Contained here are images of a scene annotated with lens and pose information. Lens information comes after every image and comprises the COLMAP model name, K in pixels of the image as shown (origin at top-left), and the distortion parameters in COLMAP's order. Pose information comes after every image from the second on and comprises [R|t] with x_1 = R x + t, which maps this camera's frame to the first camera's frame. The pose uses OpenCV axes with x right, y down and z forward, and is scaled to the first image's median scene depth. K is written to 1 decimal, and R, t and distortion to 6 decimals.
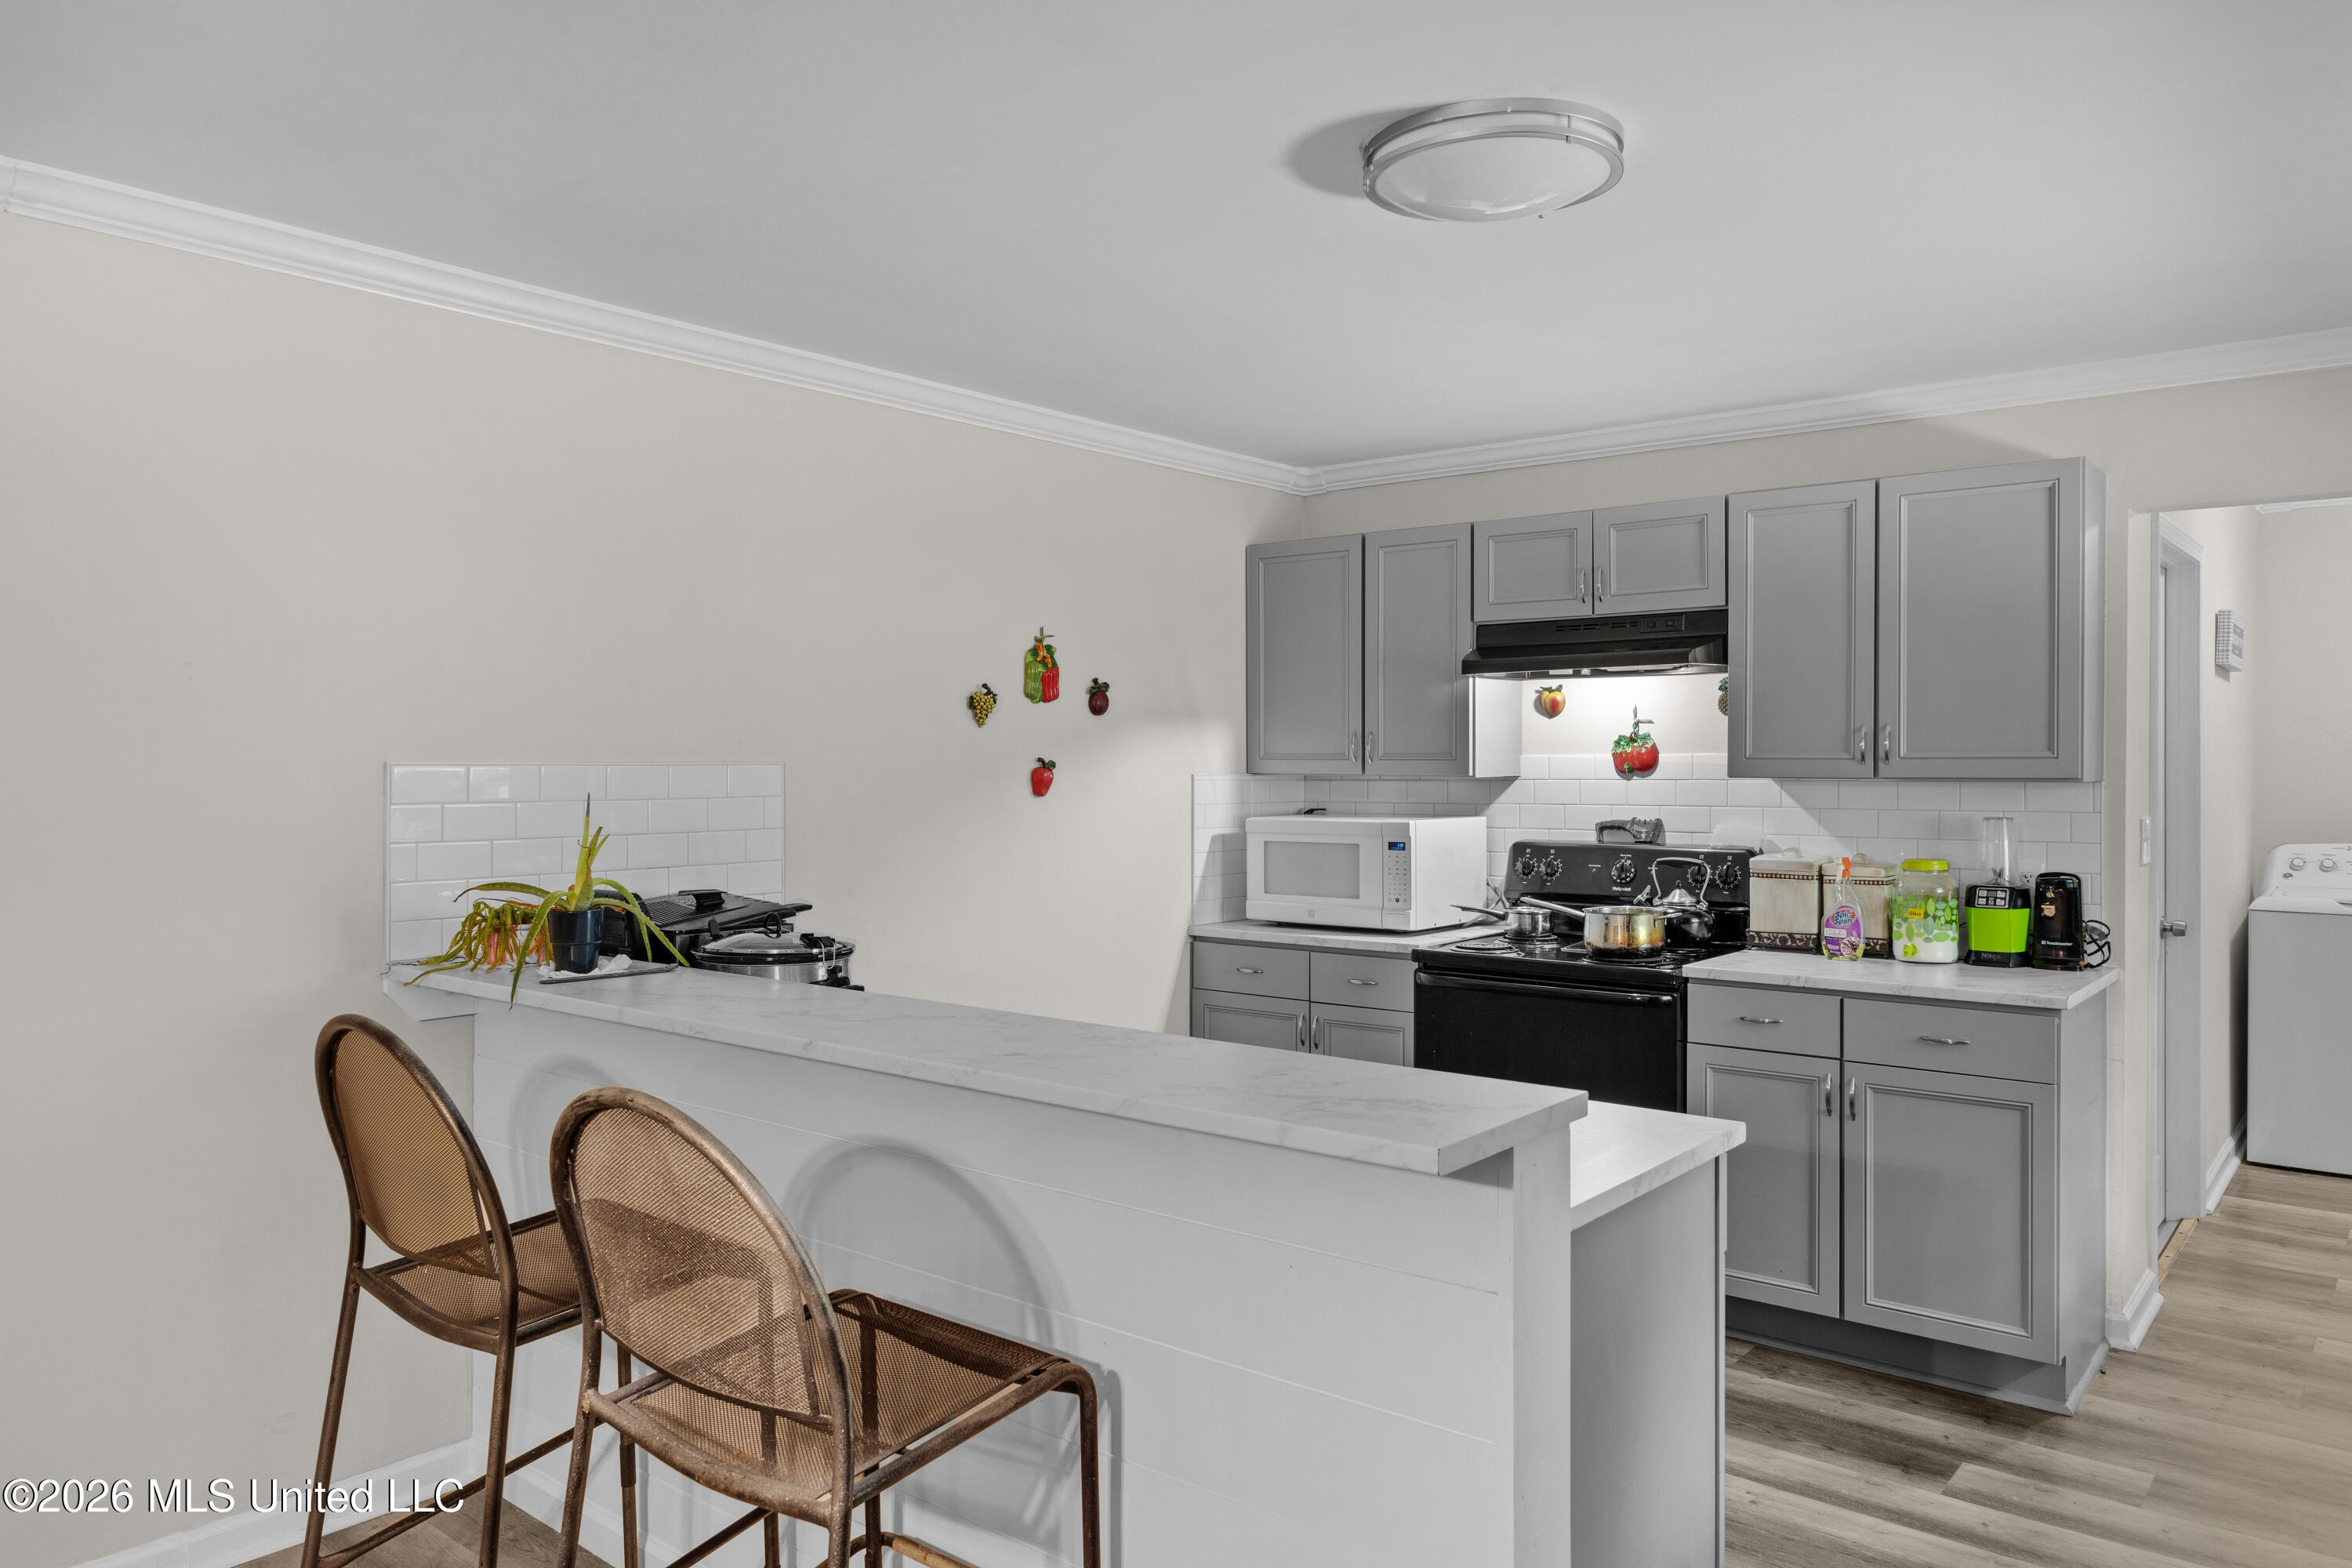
lens RADIAL K [[1583.9, 0, 1171.2], [0, 1583.9, 768.0], [0, 0, 1]] dist [0.001351, 0.001310]
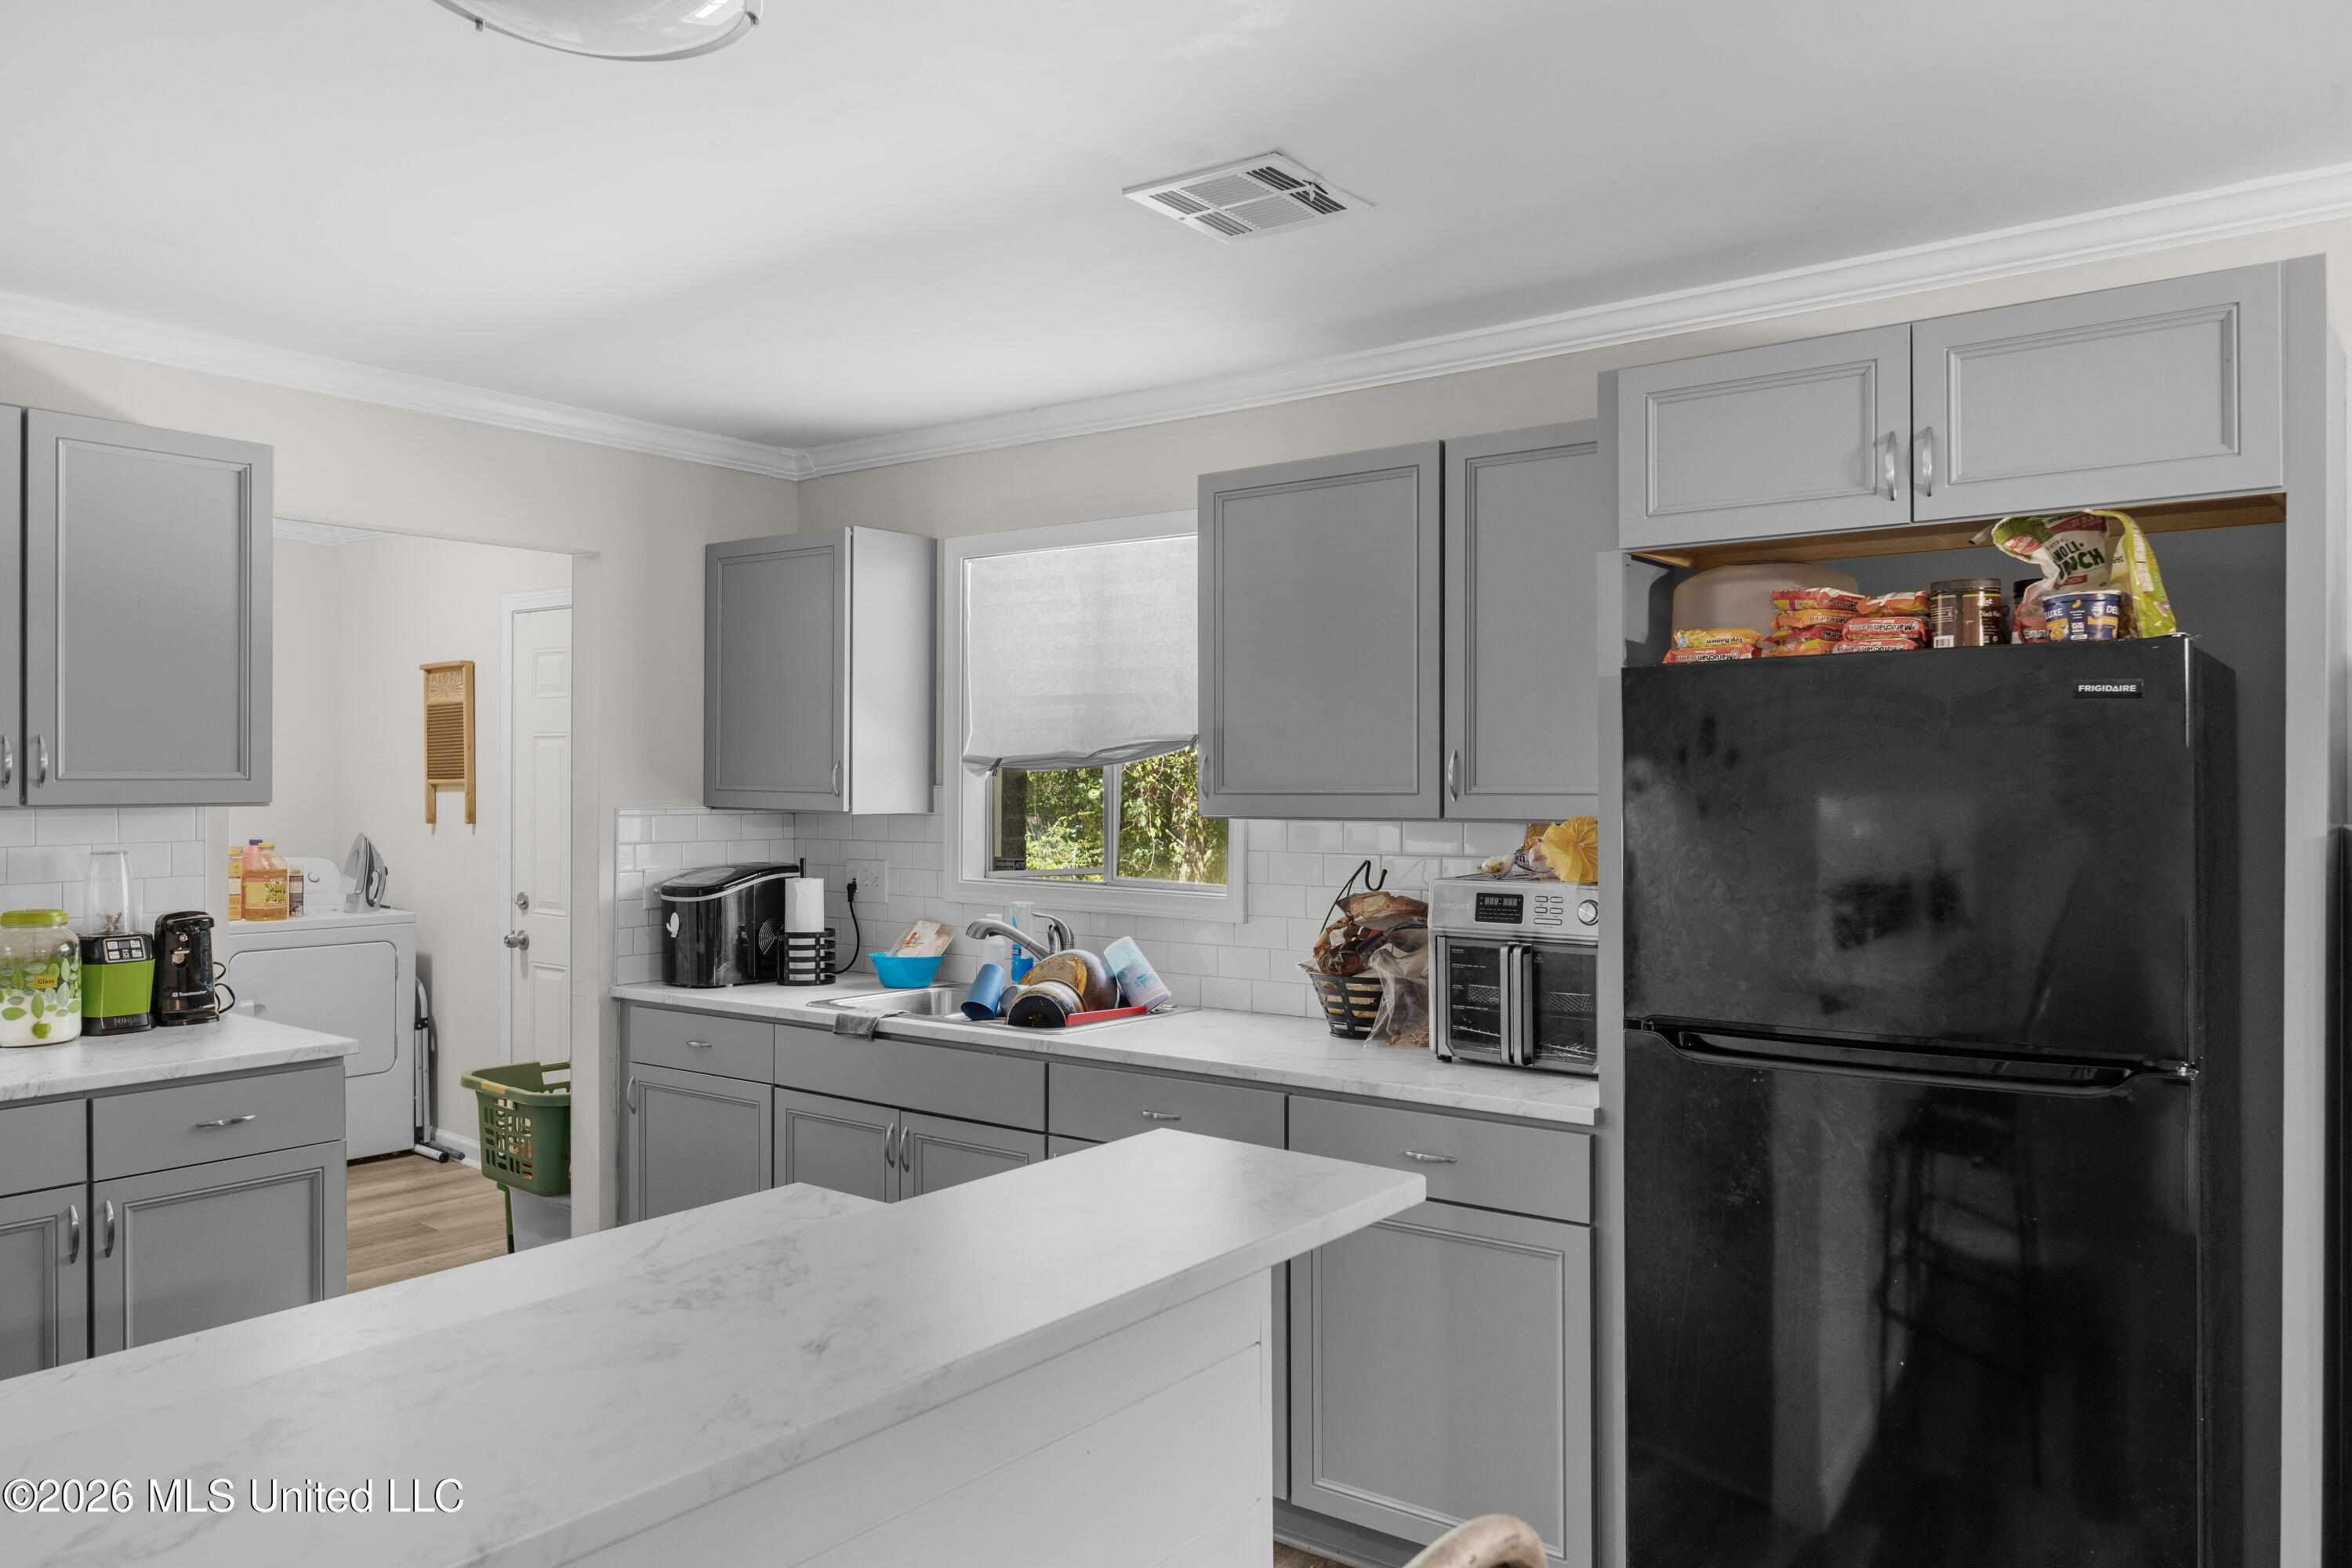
lens RADIAL K [[1683.1, 0, 1184.1], [0, 1683.1, 781.4], [0, 0, 1]] dist [0.000505, -0.002120]
pose [[-0.024110, -0.003136, 0.999704, -0.361136], [-0.000099, 0.999995, 0.003134, -0.007978], [-0.999709, -0.000023, -0.024110, 0.466236]]
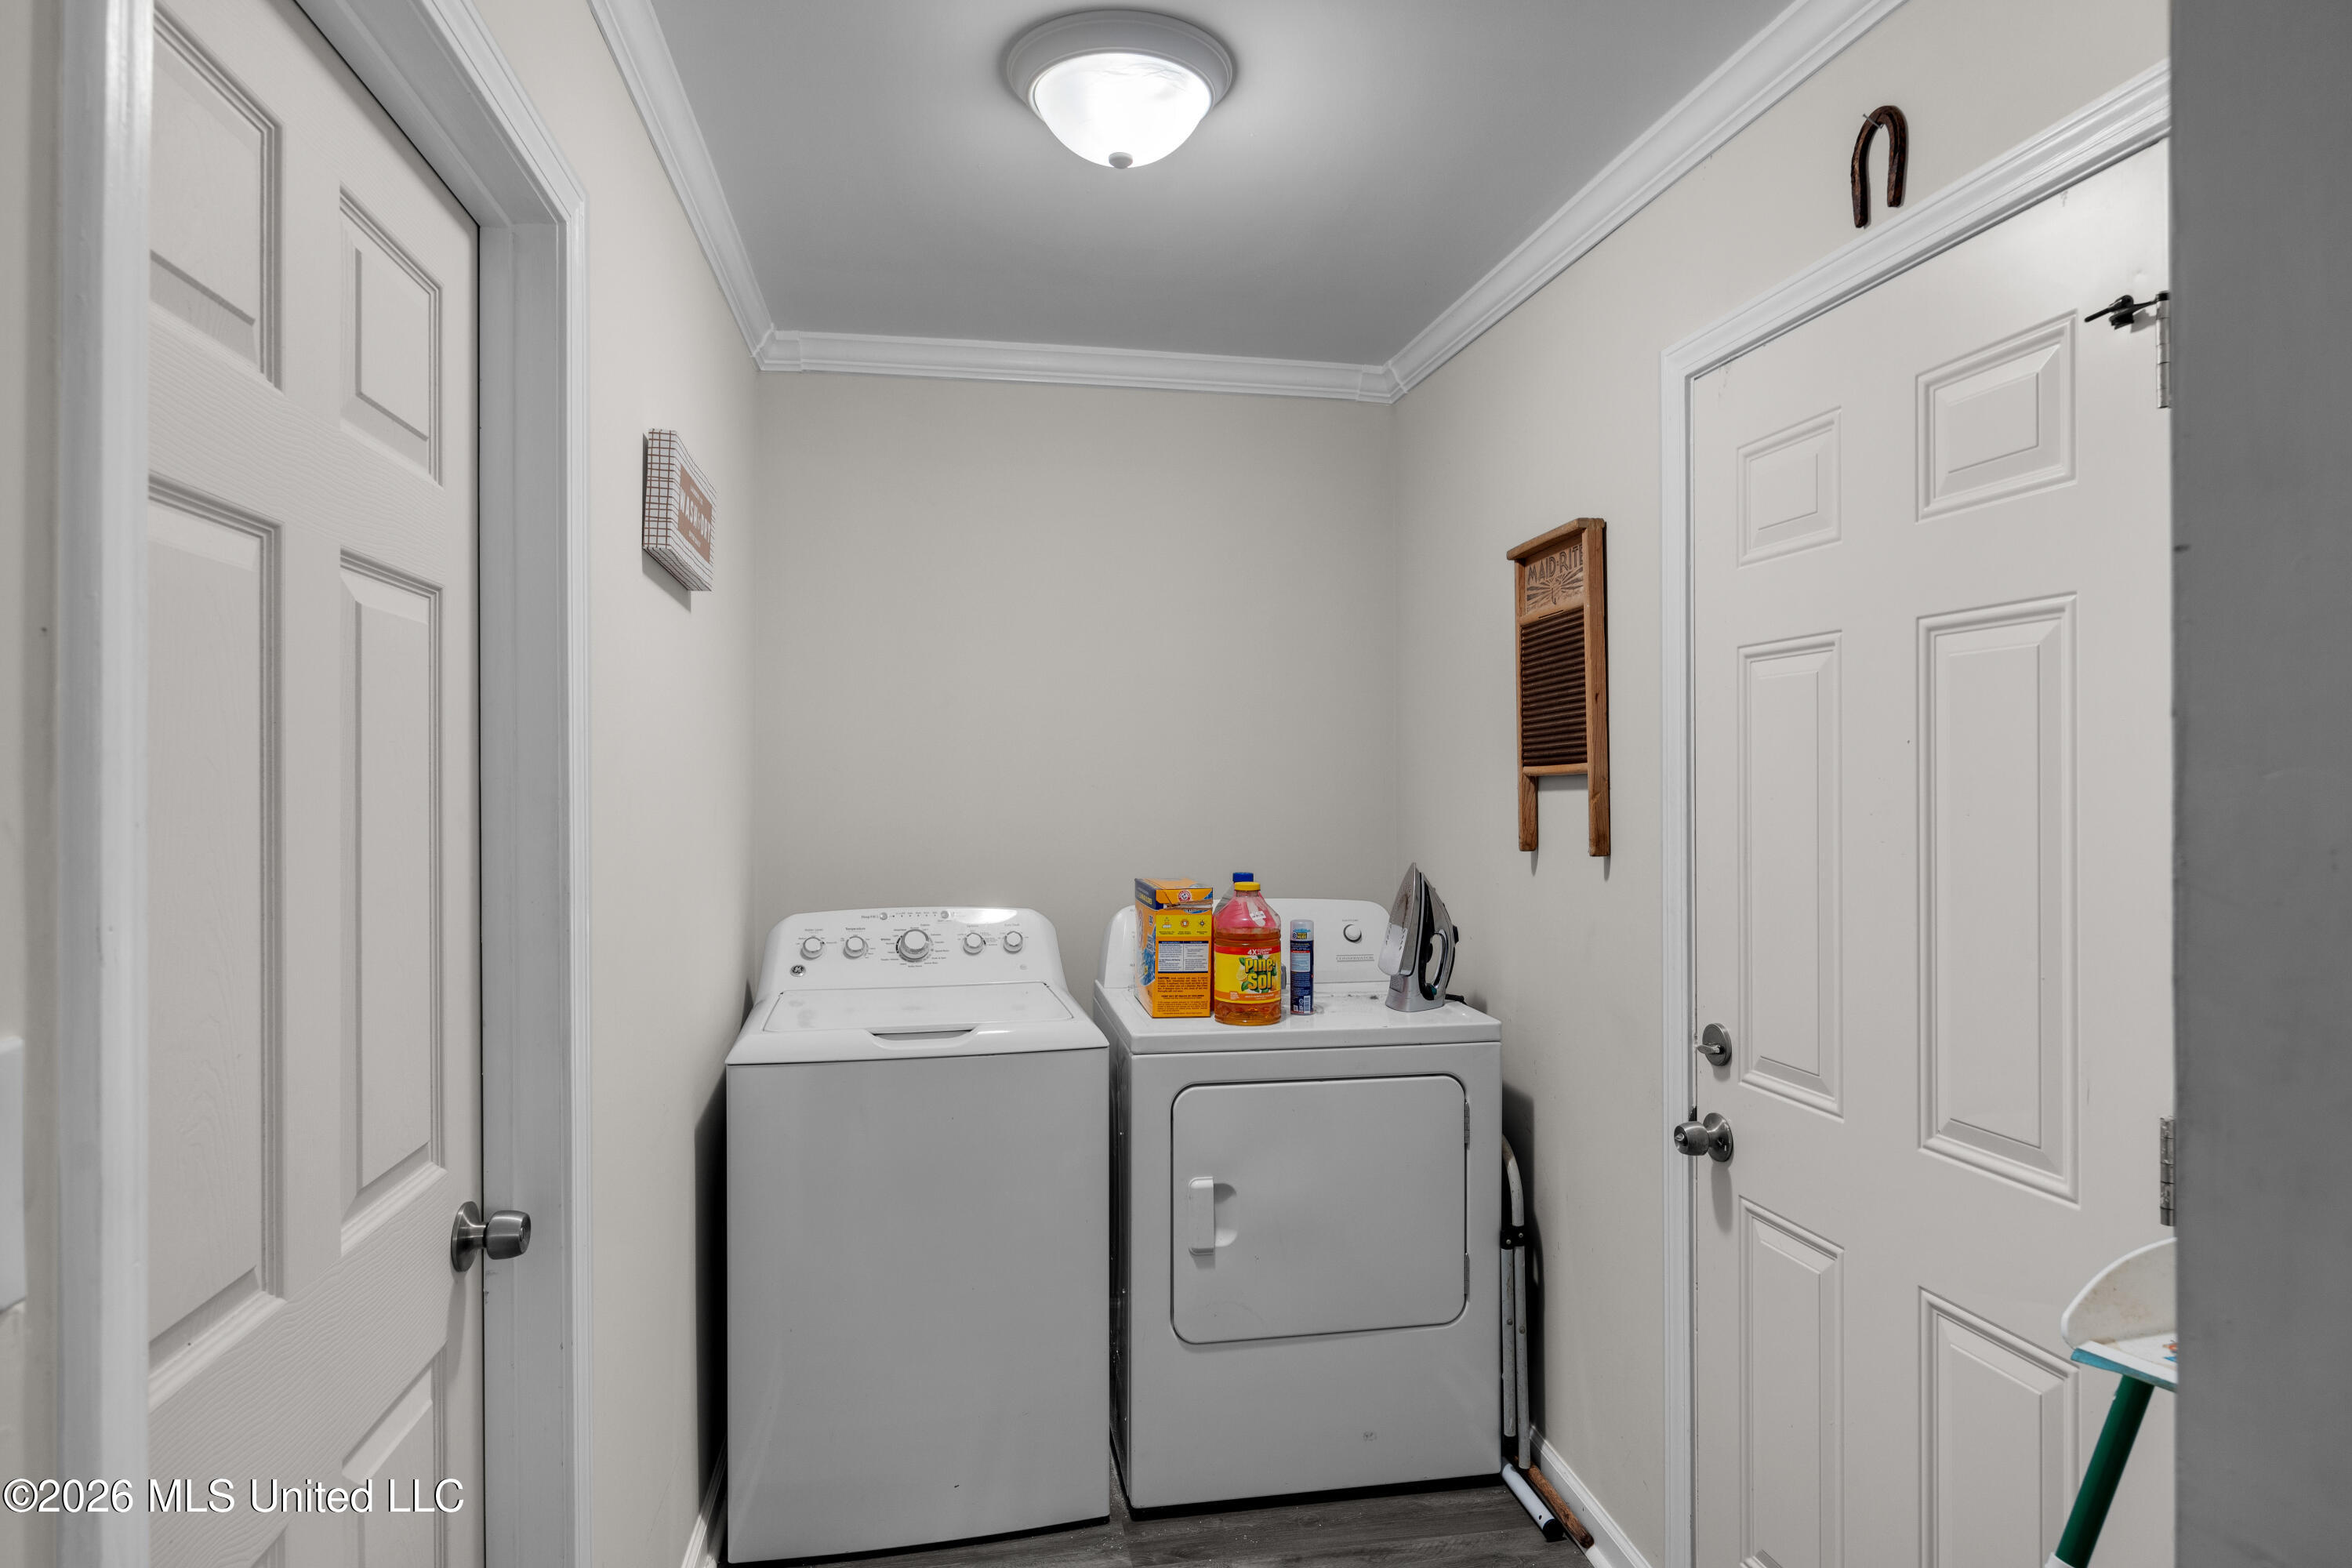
lens RADIAL K [[1321.7, 0, 1179.6], [0, 1321.7, 779.4], [0, 0, 1]] dist [-0.005355, 0.000133]
pose [[0.643824, -0.001706, 0.765172, 0.615518], [0.007525, 0.999963, -0.004103, 0.002617], [-0.765137, 0.008399, 0.643813, 0.843284]]
